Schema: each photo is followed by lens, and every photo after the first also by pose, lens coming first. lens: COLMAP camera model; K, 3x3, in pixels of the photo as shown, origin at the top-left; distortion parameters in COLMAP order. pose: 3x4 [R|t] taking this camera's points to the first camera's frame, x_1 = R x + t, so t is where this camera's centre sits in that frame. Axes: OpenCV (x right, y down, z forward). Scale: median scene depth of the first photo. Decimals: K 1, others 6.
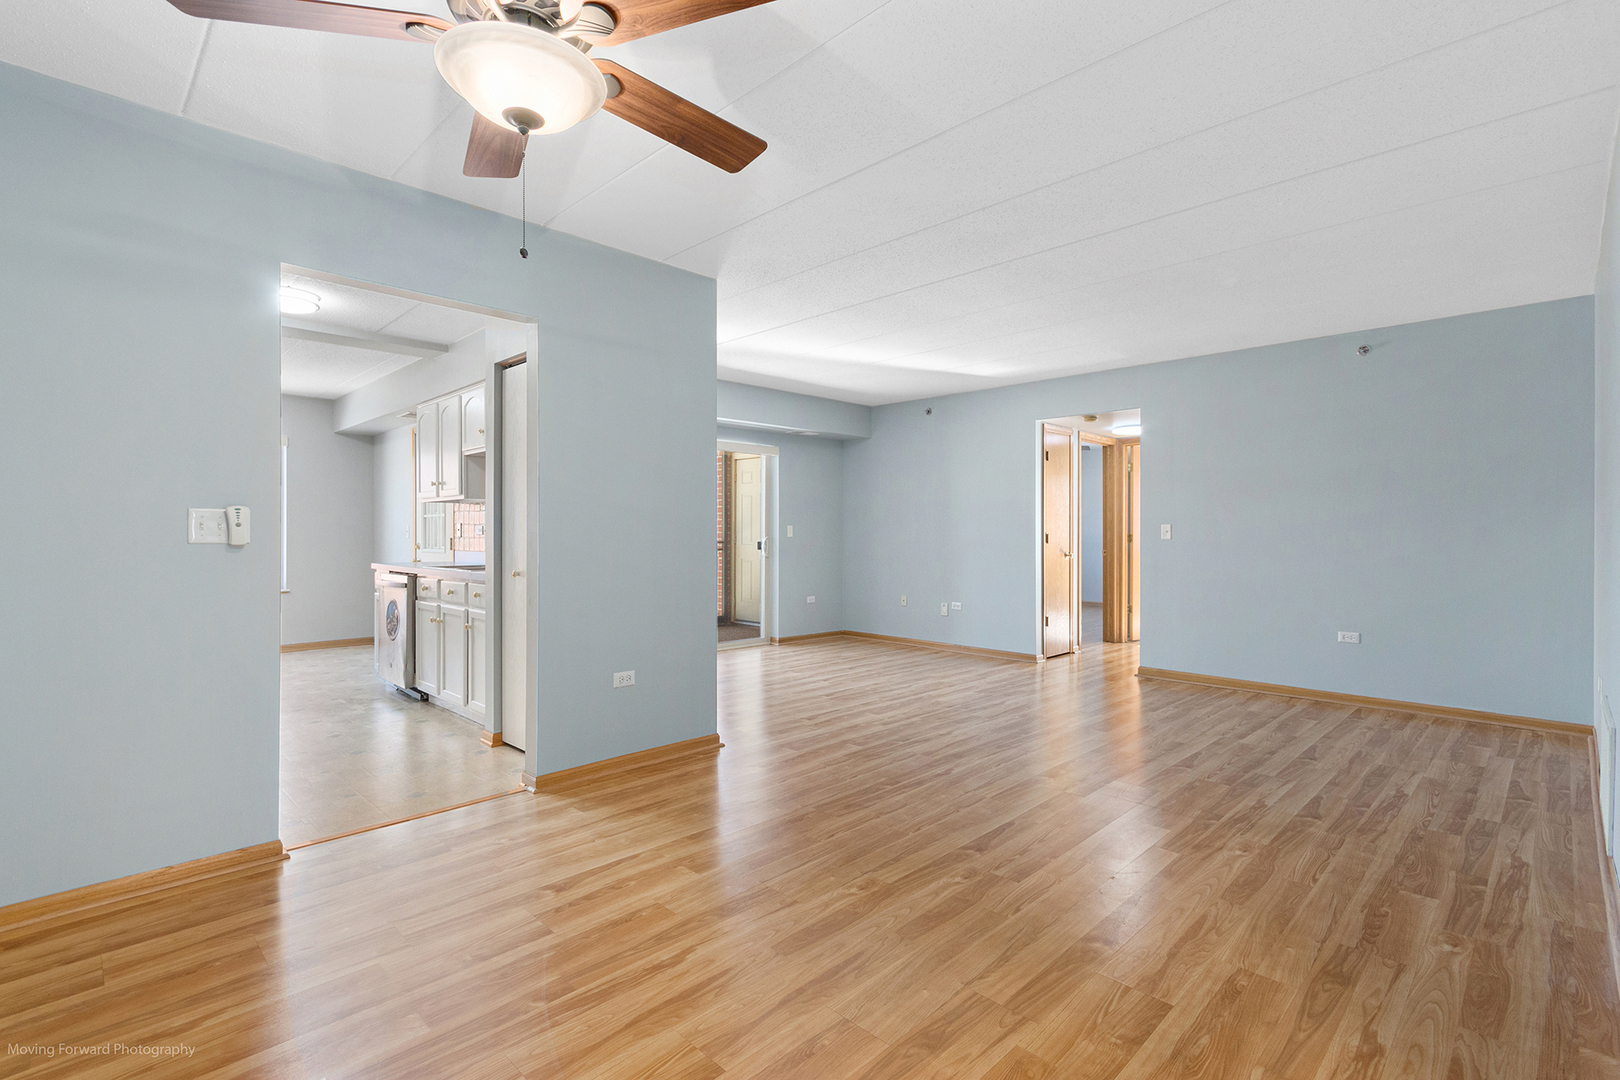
lens RADIAL K [[787.5, 0, 818.6], [0, 787.5, 537.5], [0, 0, 1]] dist [0.014850, -0.000345]
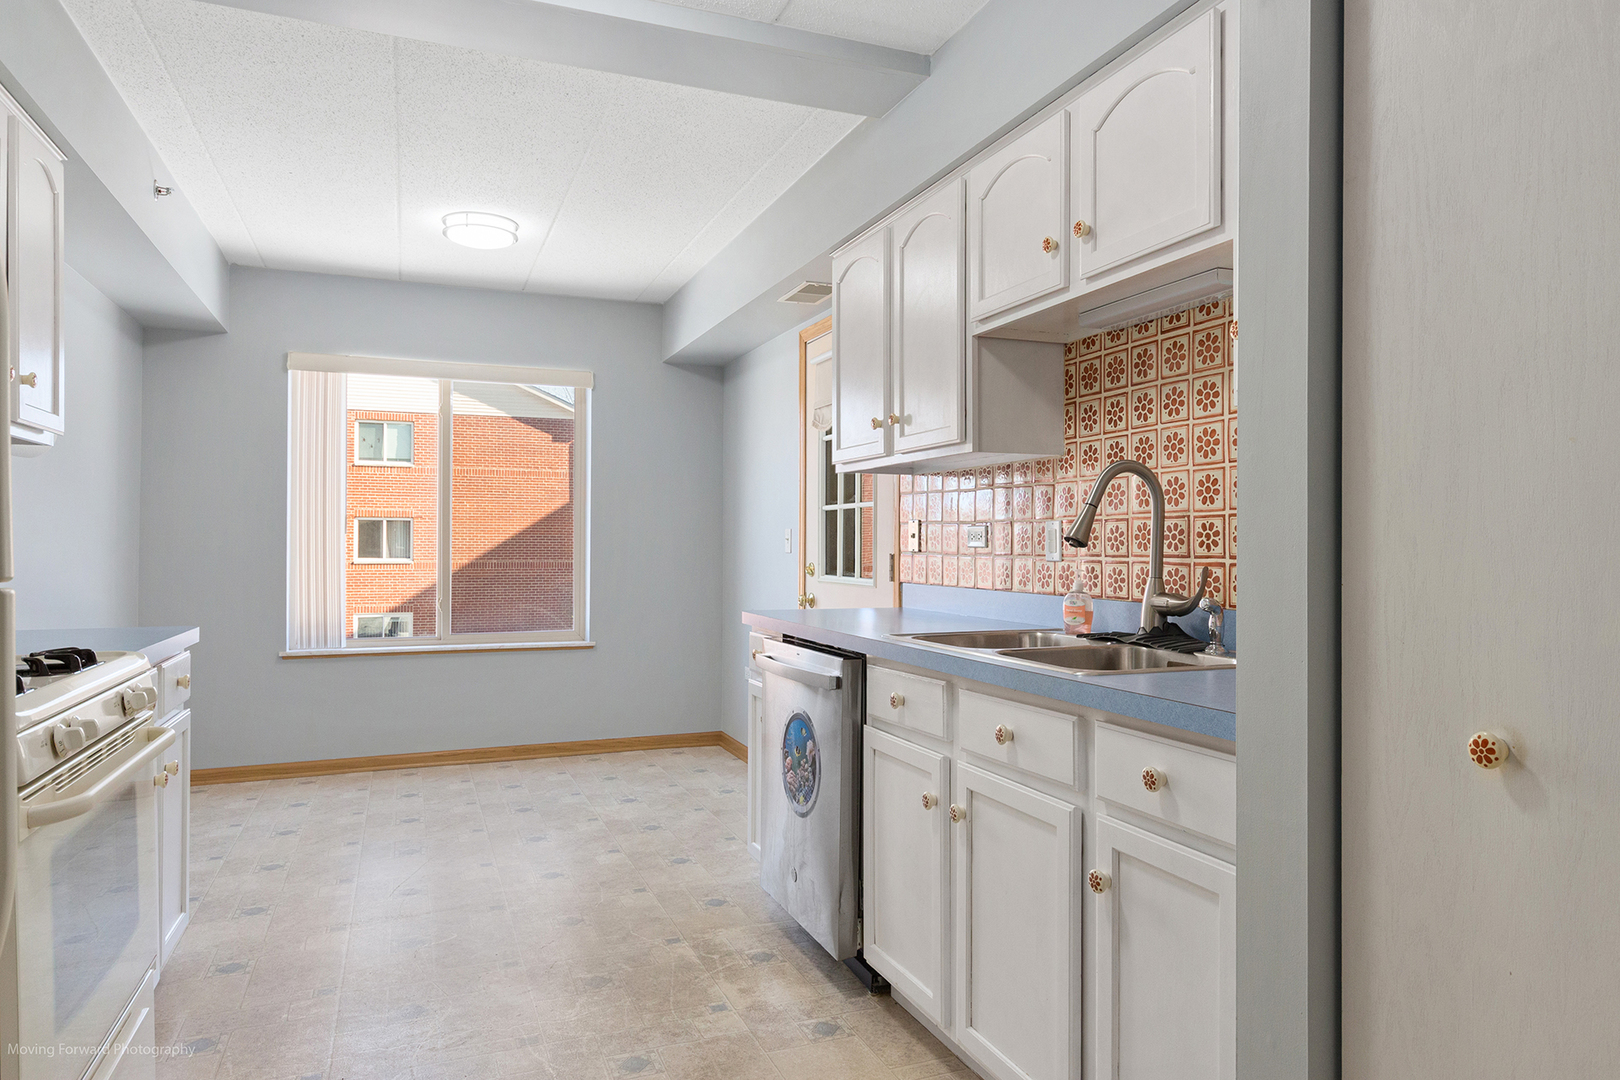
lens RADIAL K [[1009.5, 0, 809.2], [0, 1009.5, 538.4], [0, 0, 1]] dist [-0.000125, 0.000456]
pose [[0.923762, -0.001972, -0.382963, -0.329130], [-0.001340, 0.999964, -0.008382, -0.003949], [0.382966, 0.008256, 0.923726, 0.517323]]
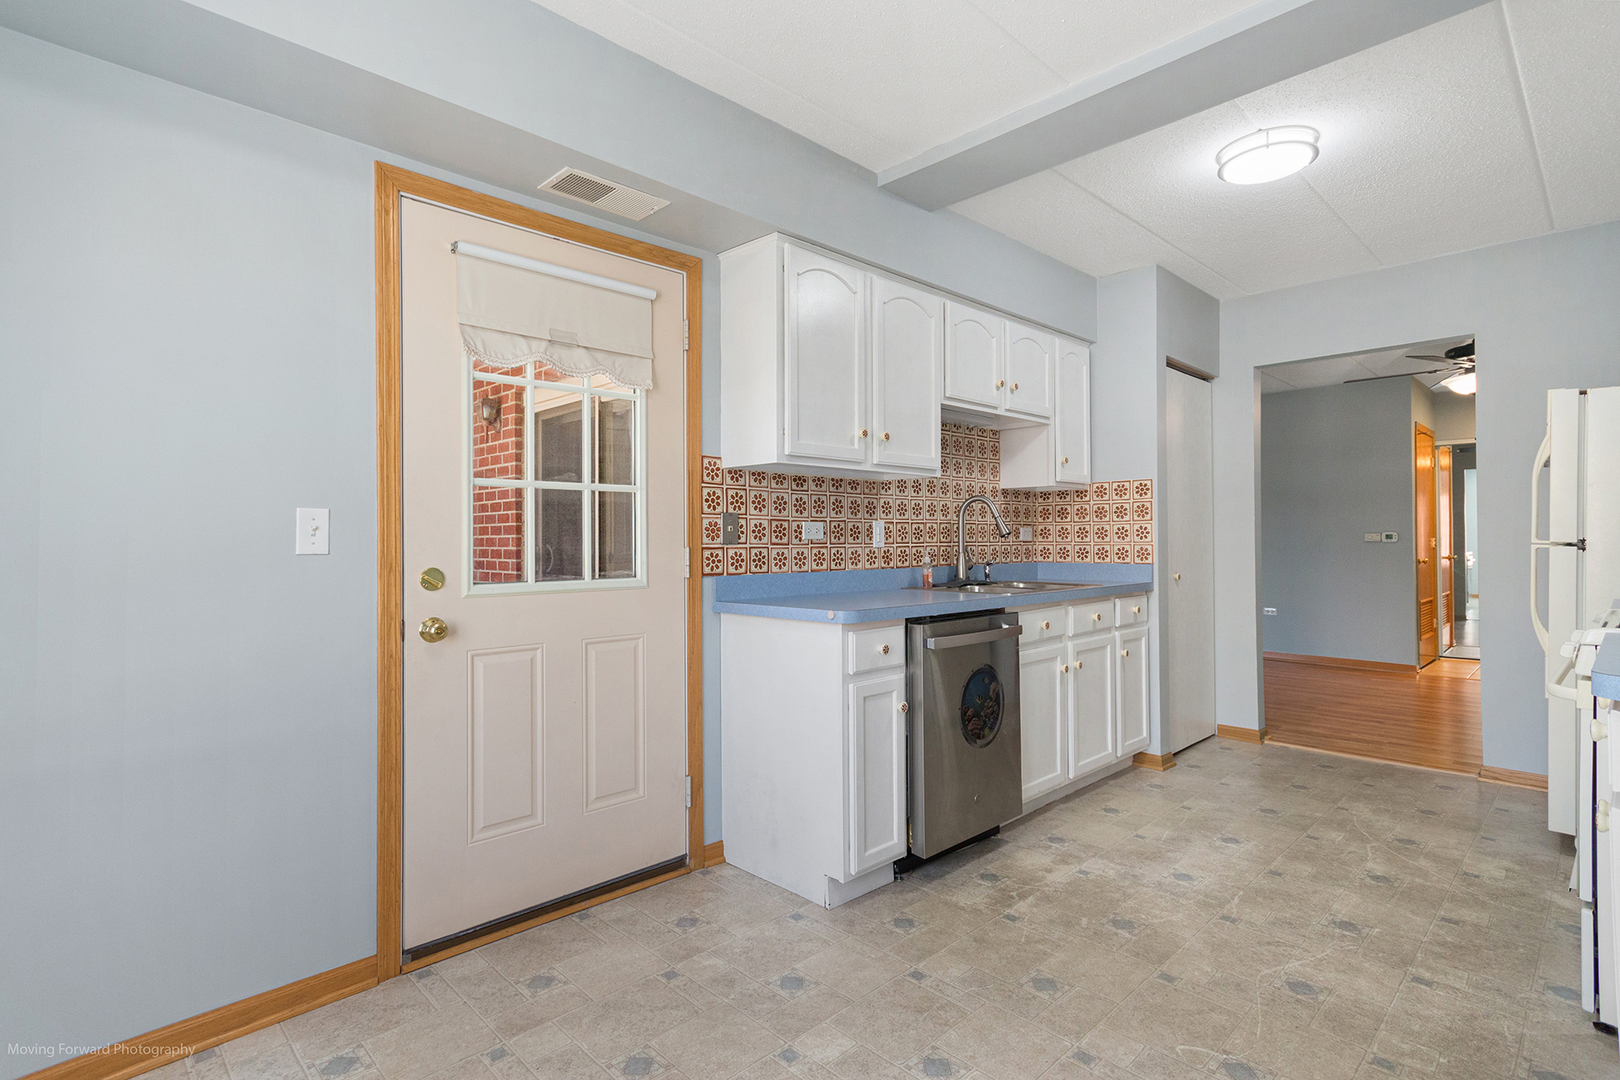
lens RADIAL K [[787.5, 0, 806.6], [0, 787.5, 547.3], [0, 0, 1]] dist [0.014850, -0.000345]
pose [[0.003863, -0.011146, 0.999930, -1.018497], [0.007391, 0.999911, 0.011117, -0.004286], [-0.999965, 0.007348, 0.003945, 1.082476]]
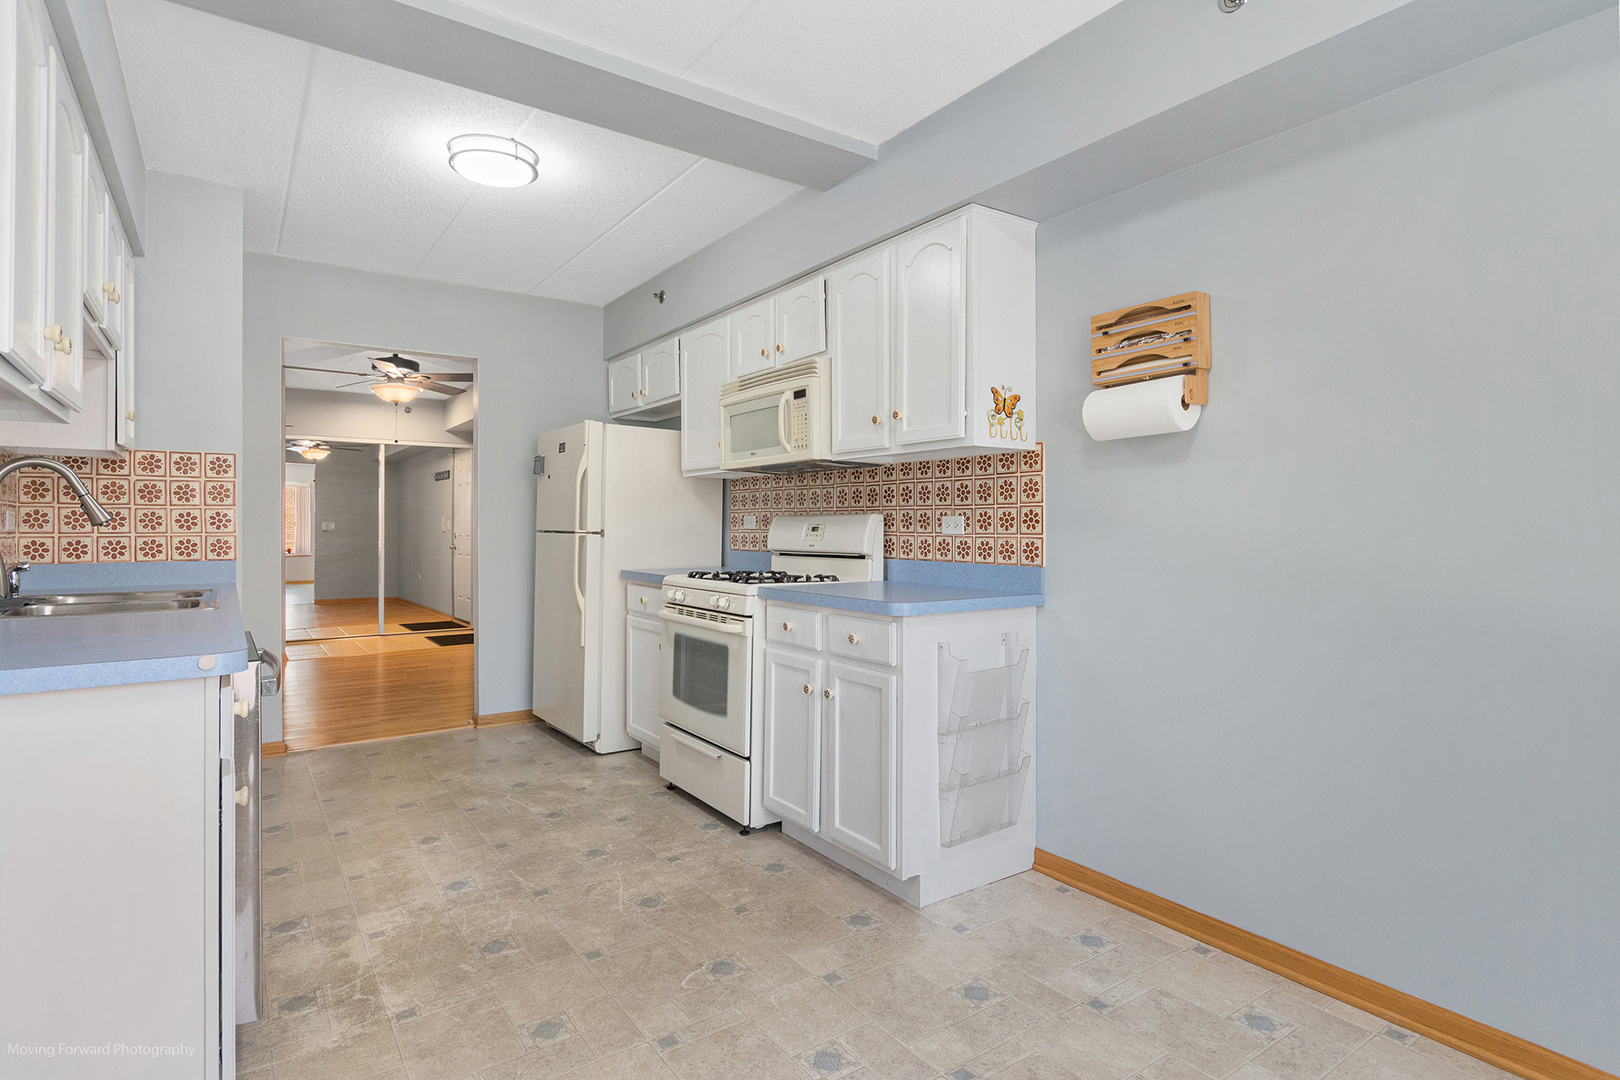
lens RADIAL K [[825.2, 0, 801.9], [0, 825.2, 528.9], [0, 0, 1]] dist [0.008567, -0.000715]
pose [[-0.986168, -0.001603, 0.165743, -0.816175], [-0.000552, 0.999979, 0.006390, -0.005375], [-0.165750, 0.006210, -0.986148, 1.289731]]
